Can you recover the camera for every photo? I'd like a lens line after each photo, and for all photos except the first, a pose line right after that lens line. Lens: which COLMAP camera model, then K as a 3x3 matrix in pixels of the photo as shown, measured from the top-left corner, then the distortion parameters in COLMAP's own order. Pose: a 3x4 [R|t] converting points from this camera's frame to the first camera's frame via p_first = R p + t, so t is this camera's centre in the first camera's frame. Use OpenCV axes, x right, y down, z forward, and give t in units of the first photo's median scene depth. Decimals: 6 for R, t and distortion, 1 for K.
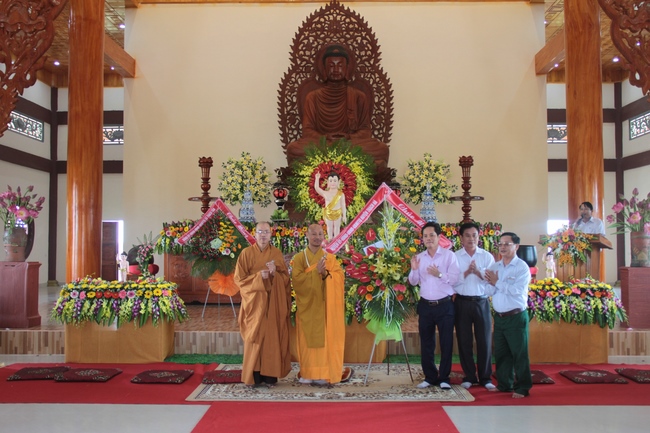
lens RADIAL K [[654.9, 0, 325.0], [0, 654.9, 216.5], [0, 0, 1]] dist [-0.016543, 0.013757]
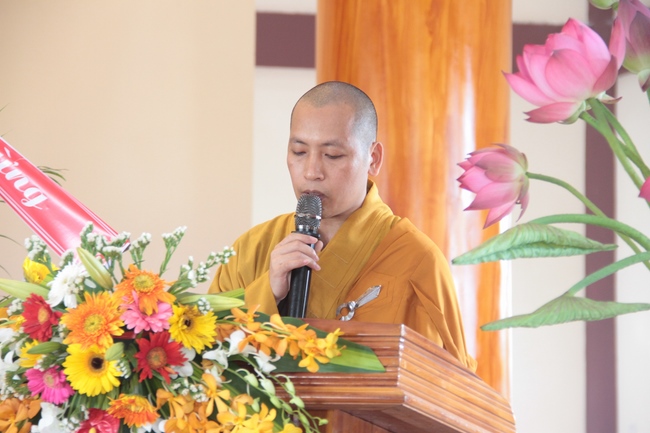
lens RADIAL K [[2619.4, 0, 325.0], [0, 2619.4, 216.5], [0, 0, 1]] dist [0.011563, 0.199744]
pose [[0.936713, 0.022997, 0.349342, 0.146252], [-0.020681, 0.999732, -0.010358, 0.007862], [-0.349487, 0.002478, 0.936938, 0.339605]]
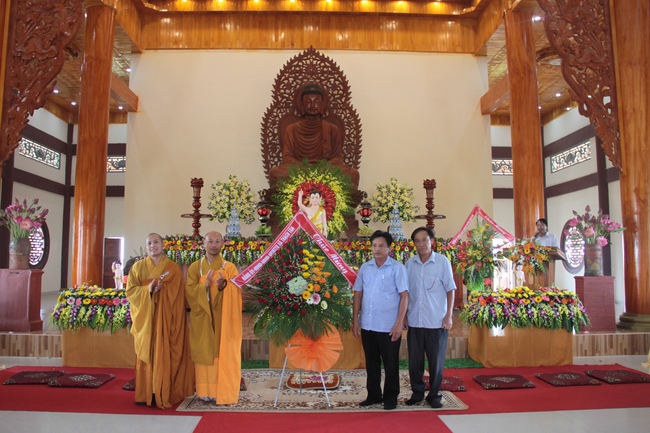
lens RADIAL K [[561.9, 0, 325.0], [0, 561.9, 216.5], [0, 0, 1]] dist [-0.161095, 0.131429]
pose [[0.998873, 0.007448, 0.046875, -0.009507], [-0.005850, 0.999400, -0.034138, 0.005391], [-0.047101, 0.033825, 0.998317, 0.049319]]
